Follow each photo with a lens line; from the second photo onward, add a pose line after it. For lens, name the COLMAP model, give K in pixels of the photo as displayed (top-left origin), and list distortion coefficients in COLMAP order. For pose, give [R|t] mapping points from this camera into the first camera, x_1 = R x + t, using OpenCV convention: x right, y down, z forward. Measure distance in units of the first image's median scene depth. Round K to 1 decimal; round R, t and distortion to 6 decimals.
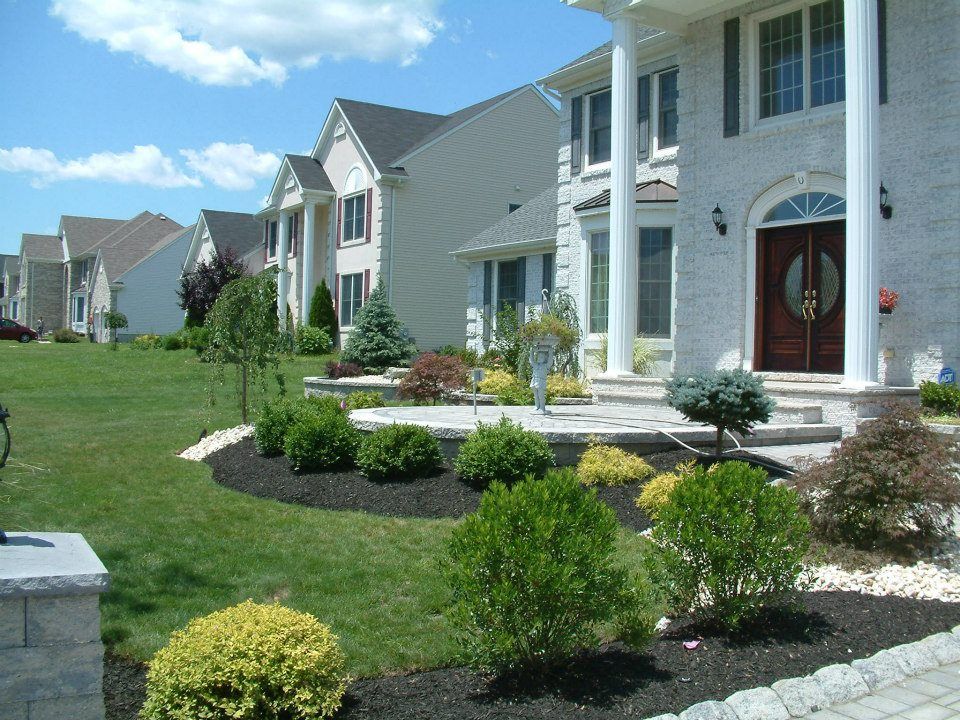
lens RADIAL K [[1010.2, 0, 500.5], [0, 1010.2, 360.3], [0, 0, 1]] dist [-0.222426, 0.158911]
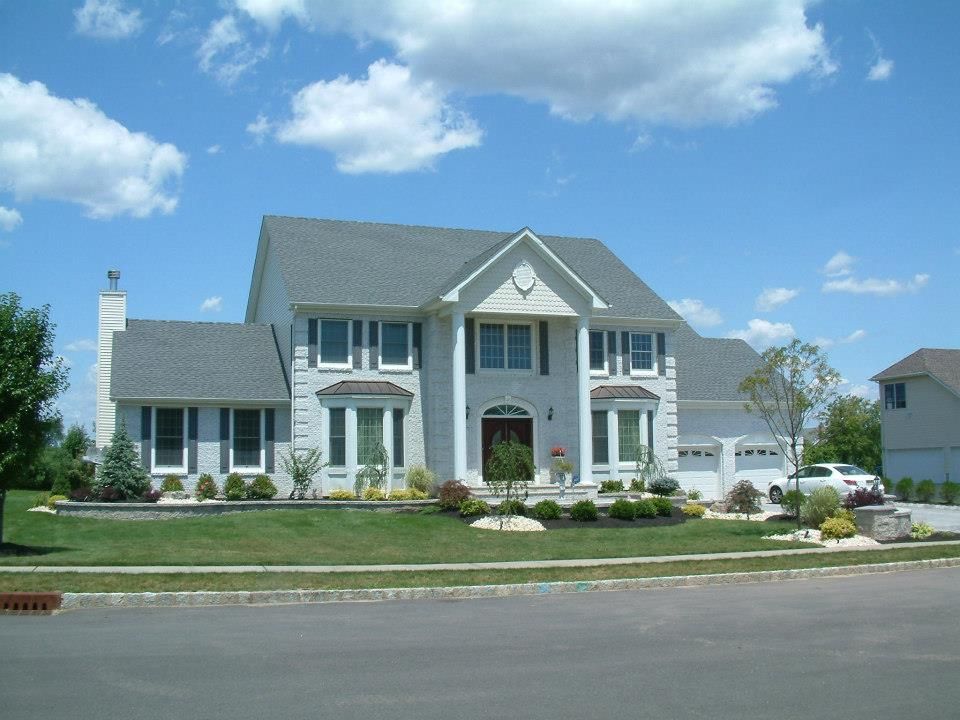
lens RADIAL K [[1010.2, 0, 500.5], [0, 1010.2, 360.3], [0, 0, 1]] dist [-0.222426, 0.158911]
pose [[0.202792, 0.079088, 0.976023, -1.869326], [0.022627, 0.996089, -0.085415, -0.063551], [-0.978960, 0.039406, 0.200209, 0.478325]]
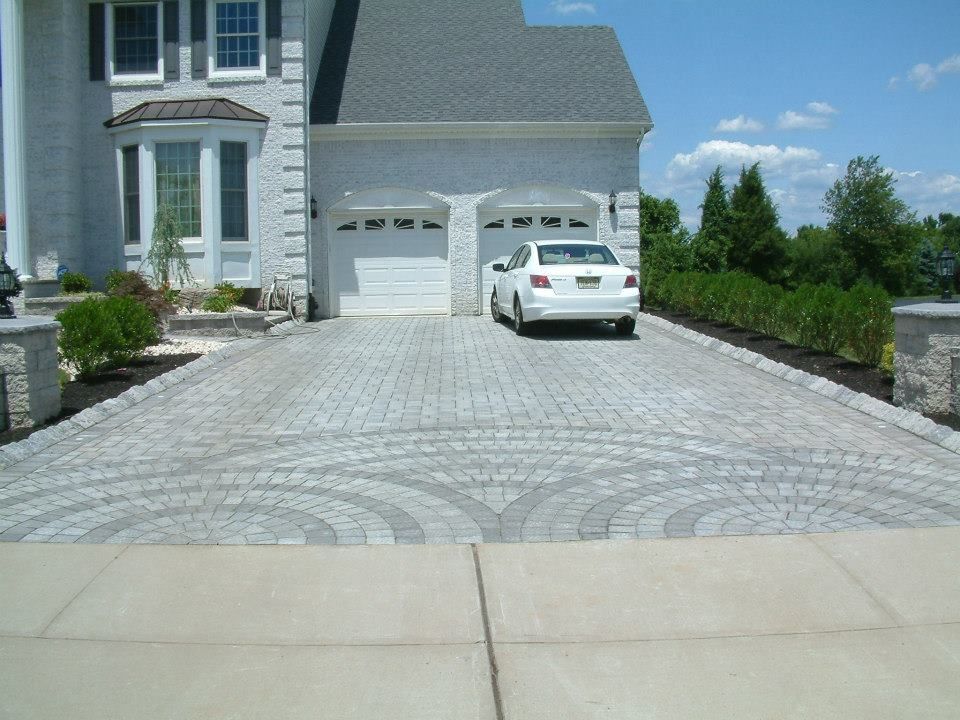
lens RADIAL K [[1010.2, 0, 500.5], [0, 1010.2, 360.3], [0, 0, 1]] dist [-0.222426, 0.158911]
pose [[0.495673, -0.105423, 0.862087, -0.420056], [0.028708, 0.994052, 0.105055, 0.011950], [-0.868035, -0.027324, 0.495751, -0.294555]]
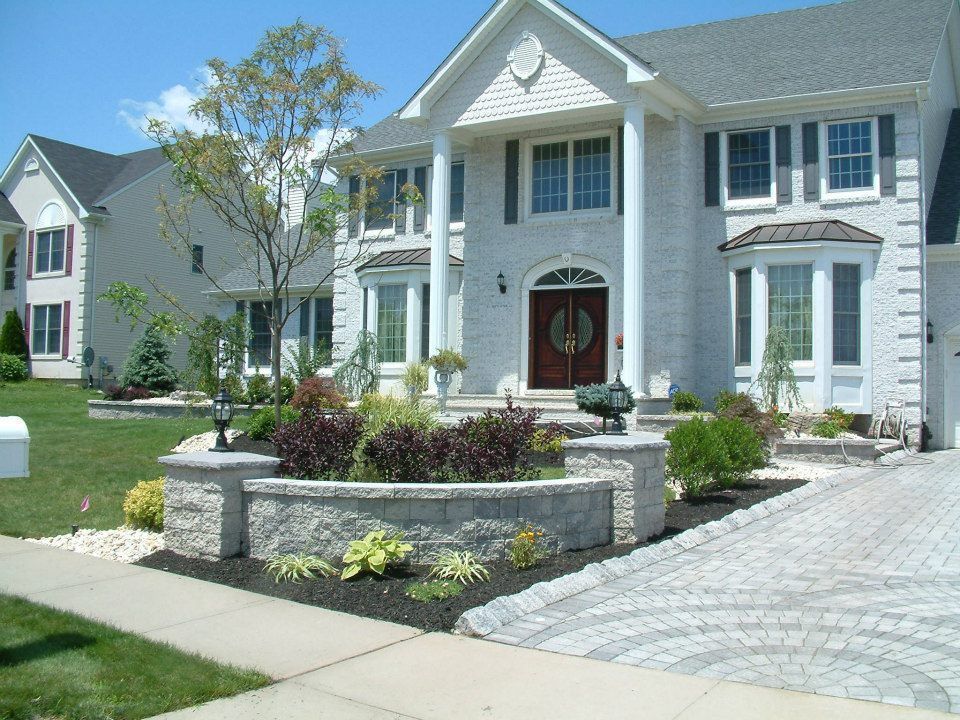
lens RADIAL K [[1010.2, 0, 500.5], [0, 1010.2, 360.3], [0, 0, 1]] dist [-0.222426, 0.158911]
pose [[0.896970, 0.007937, 0.442020, -0.405983], [0.005686, 0.999549, -0.029487, 0.011308], [-0.442054, 0.028963, 0.896521, -0.274907]]
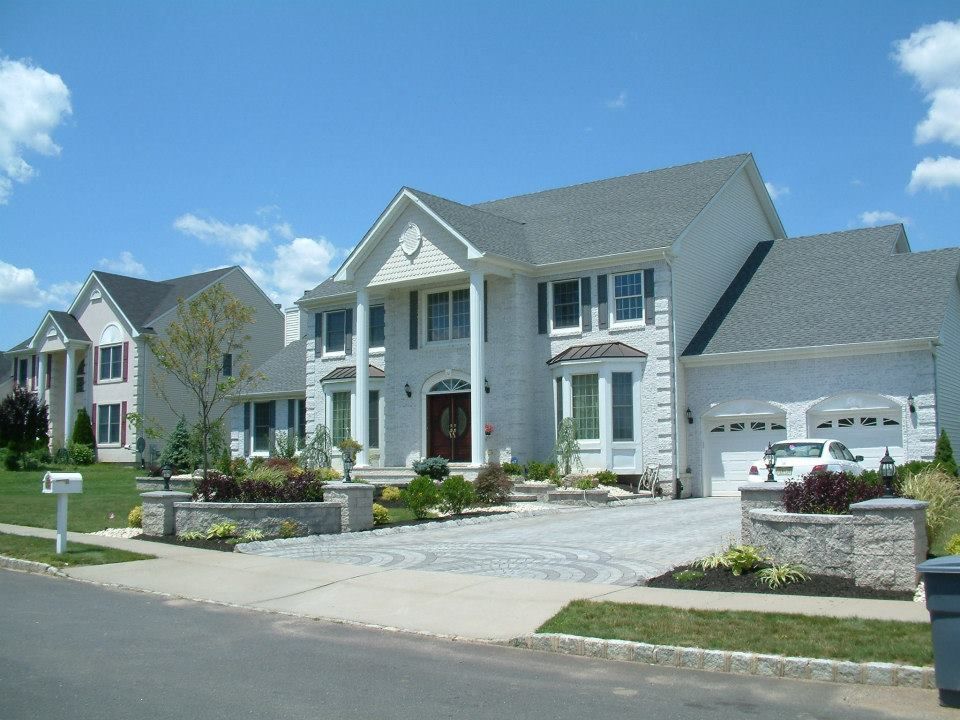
lens RADIAL K [[1010.2, 0, 500.5], [0, 1010.2, 360.3], [0, 0, 1]] dist [-0.222426, 0.158911]
pose [[0.924516, 0.011364, 0.380975, -0.389675], [0.031235, 0.993934, -0.105447, 0.023144], [-0.379862, 0.109387, 0.918553, -0.972524]]
